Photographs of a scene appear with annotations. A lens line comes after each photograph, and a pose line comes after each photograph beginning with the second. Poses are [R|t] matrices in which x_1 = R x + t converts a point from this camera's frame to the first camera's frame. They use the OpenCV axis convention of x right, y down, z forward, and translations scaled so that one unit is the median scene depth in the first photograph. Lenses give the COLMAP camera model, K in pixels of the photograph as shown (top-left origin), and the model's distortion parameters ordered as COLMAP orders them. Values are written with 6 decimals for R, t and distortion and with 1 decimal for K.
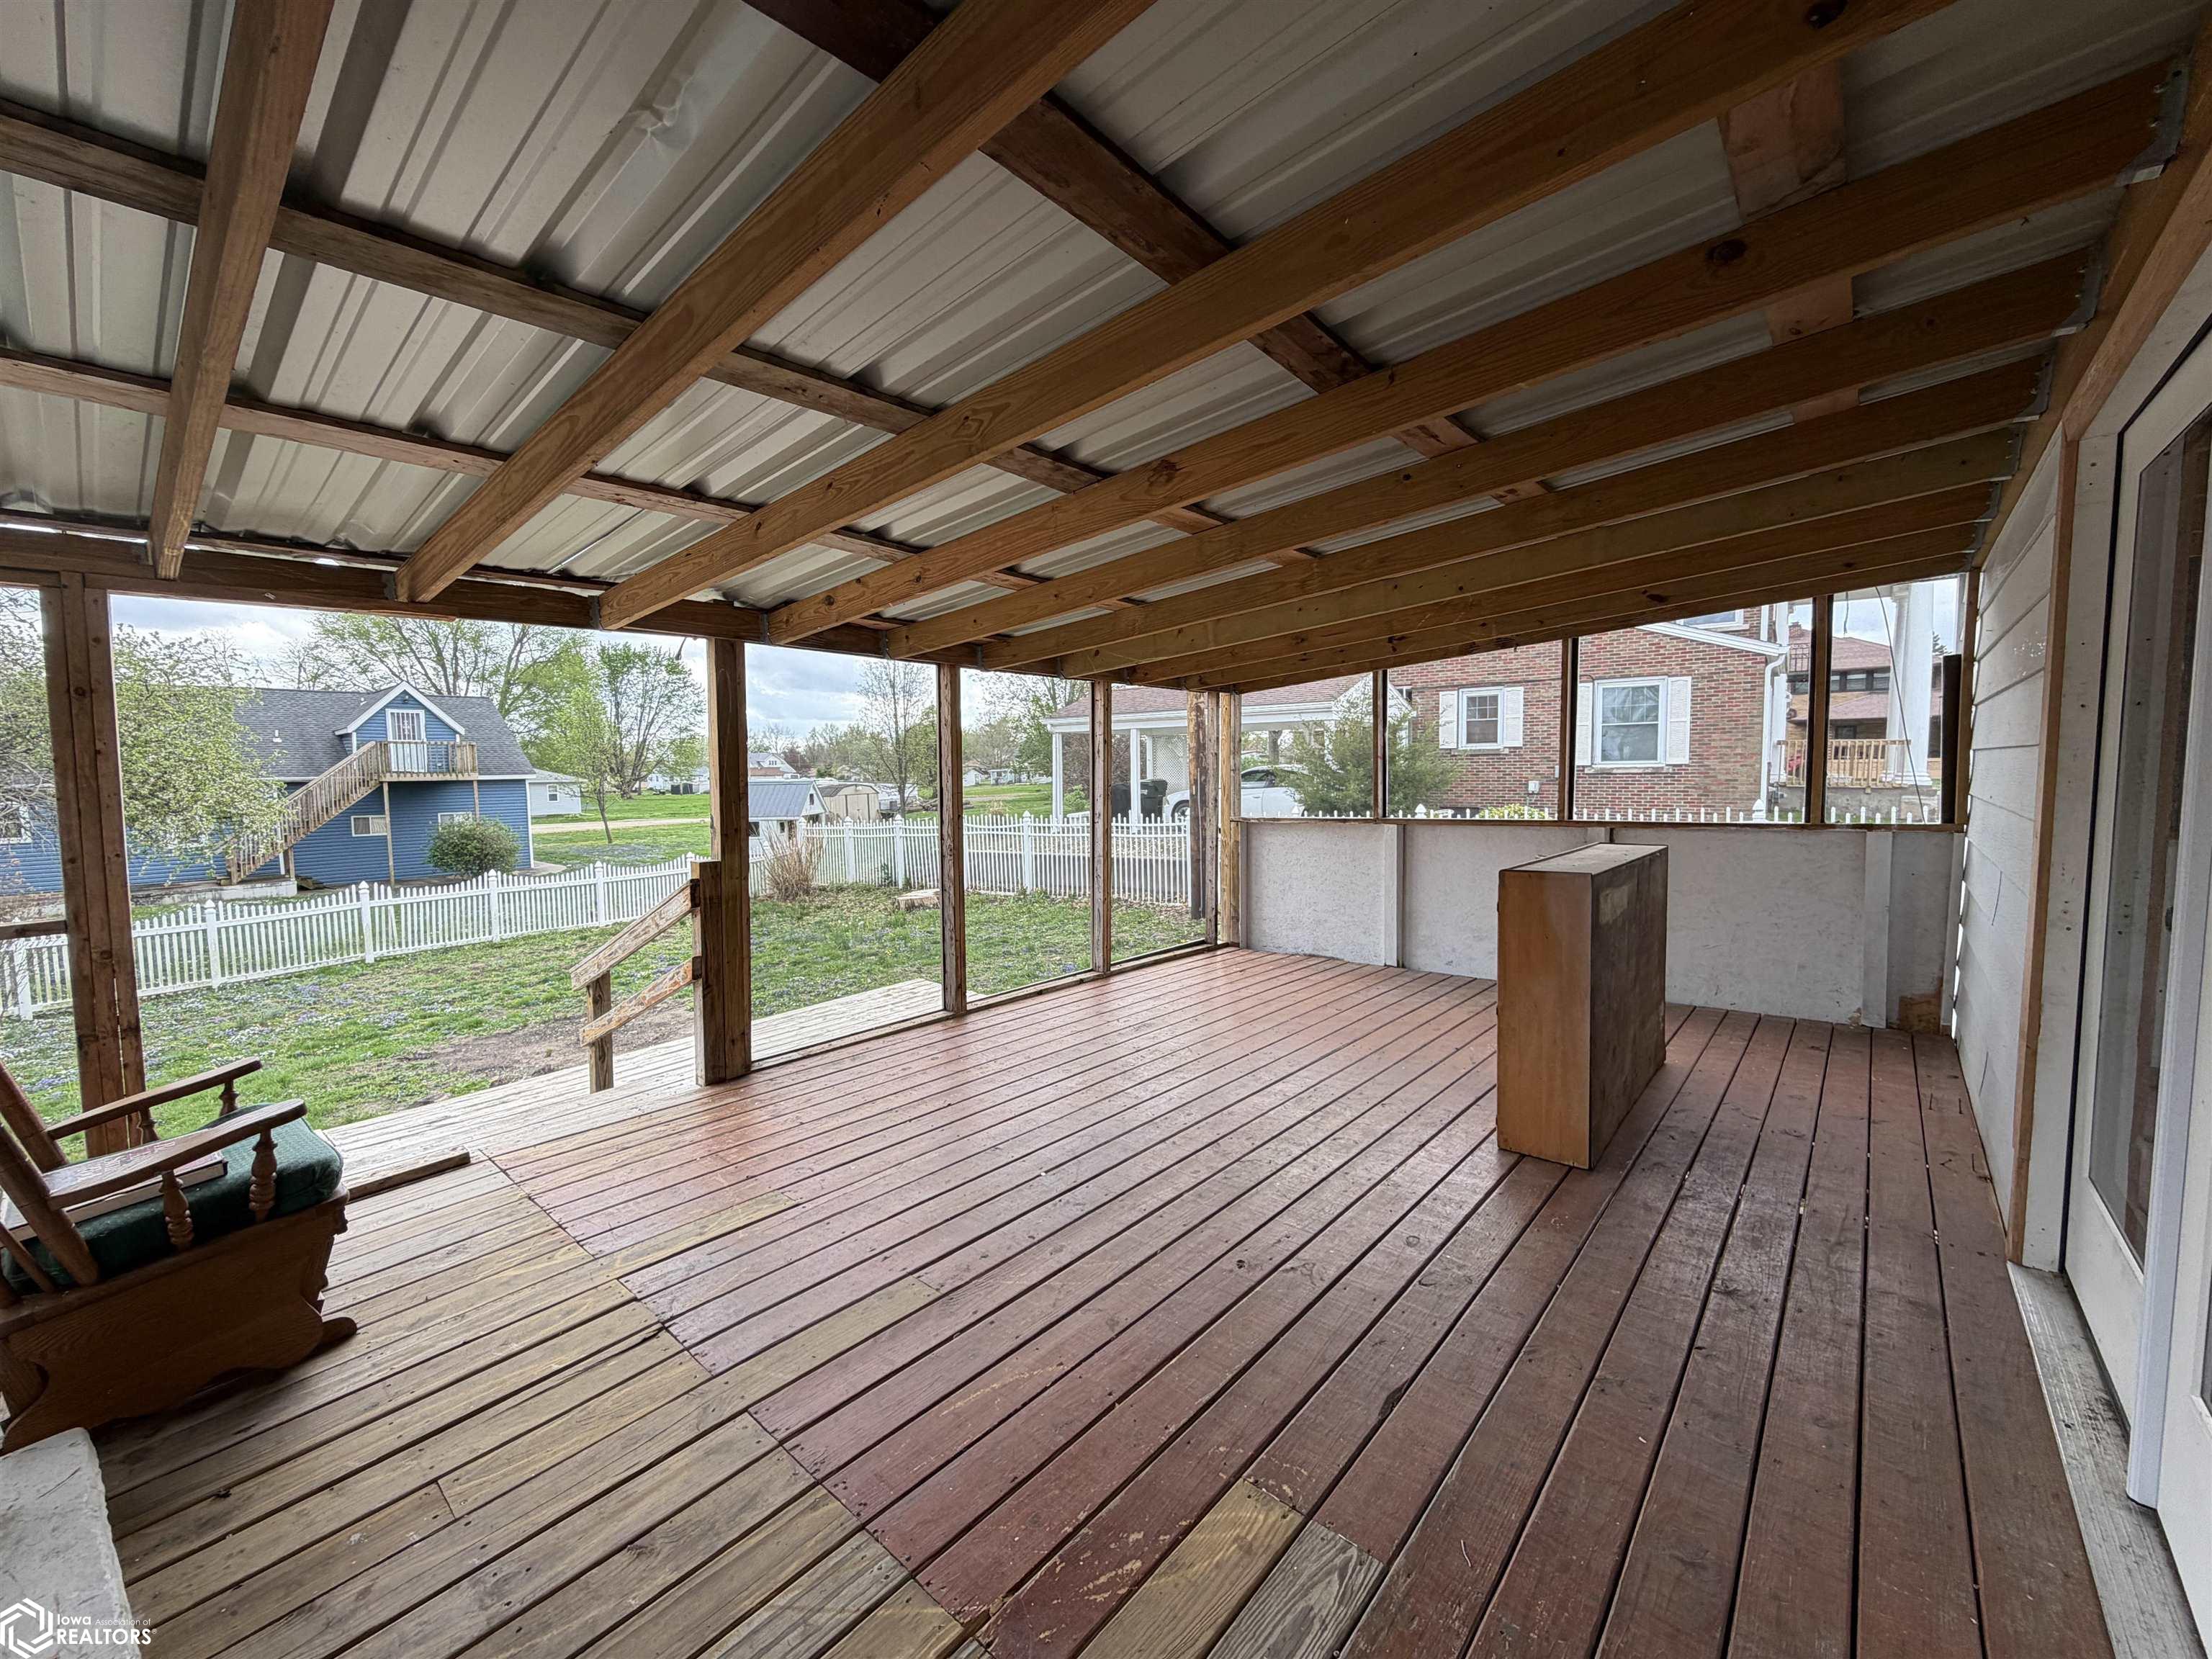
lens RADIAL K [[887.2, 0, 1106.0], [0, 887.2, 829.5], [0, 0, 1]] dist [-0.000940, -0.000026]
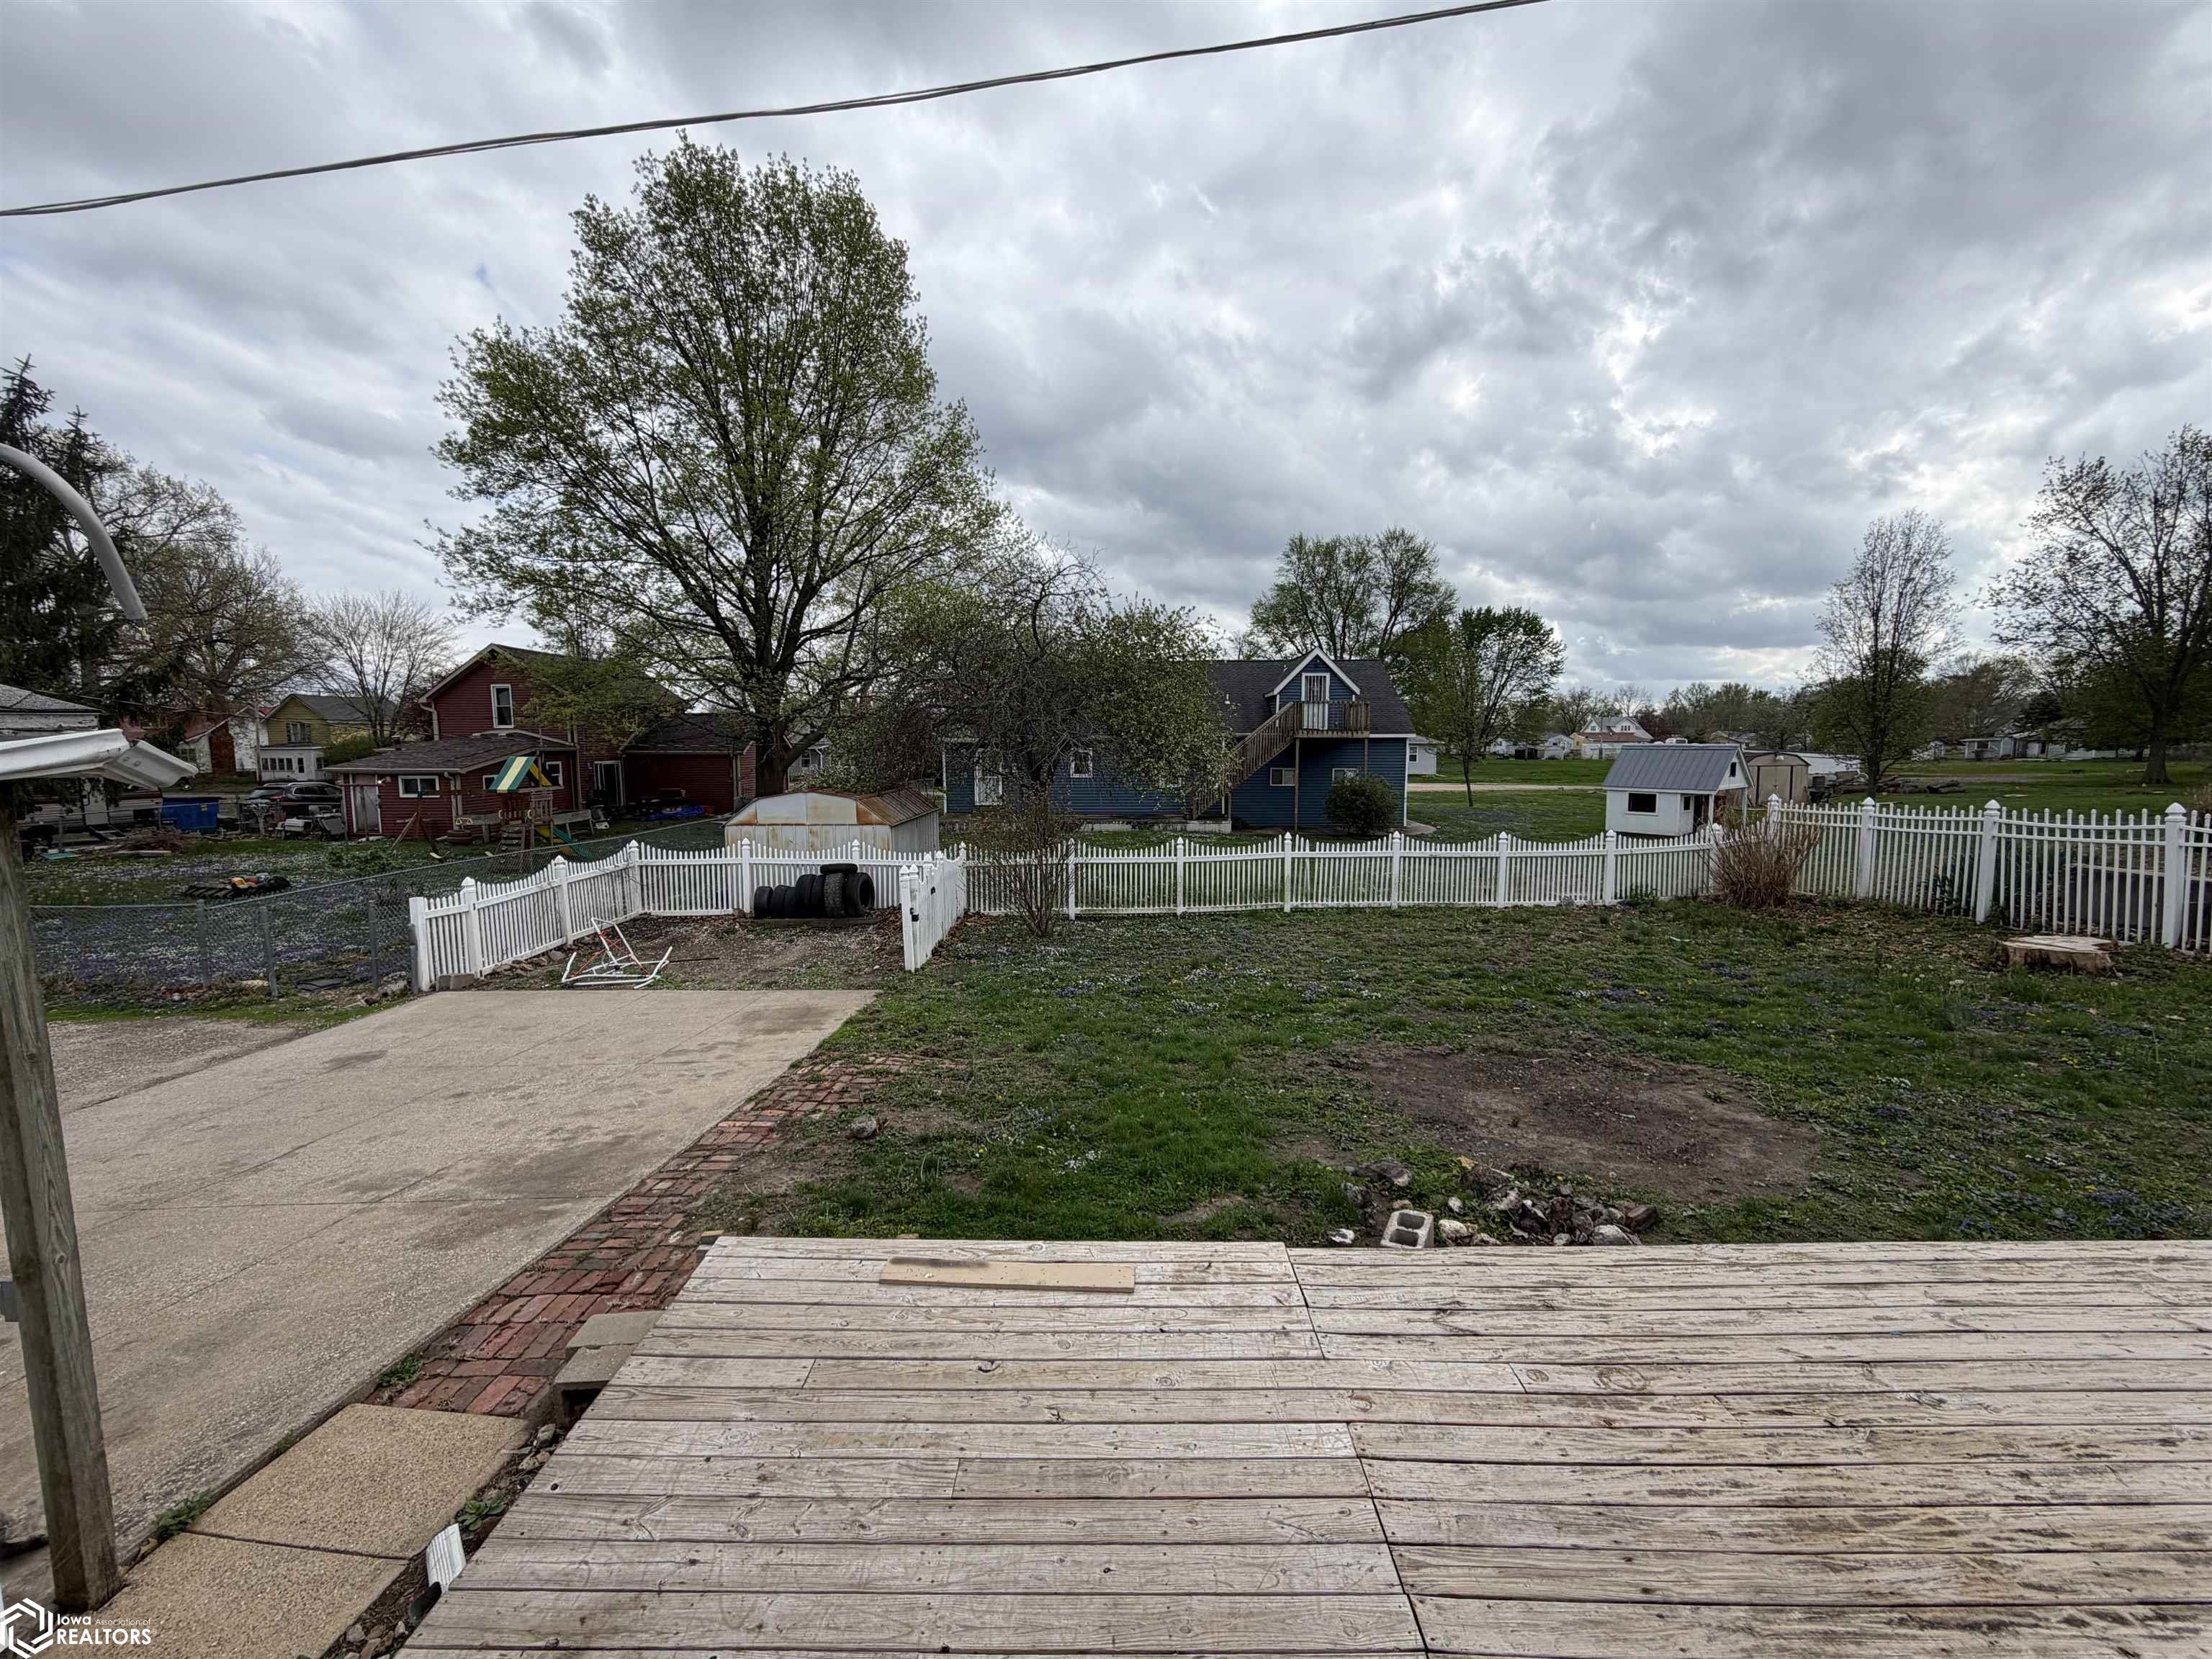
lens RADIAL K [[879.3, 0, 1106.0], [0, 879.3, 829.5], [0, 0, 1]] dist [0.001226, 0.000459]
pose [[0.638665, 0.092303, -0.763929, -0.109808], [-0.062473, 0.995722, 0.068081, 0.000138], [0.766945, 0.004245, 0.641699, 0.105475]]
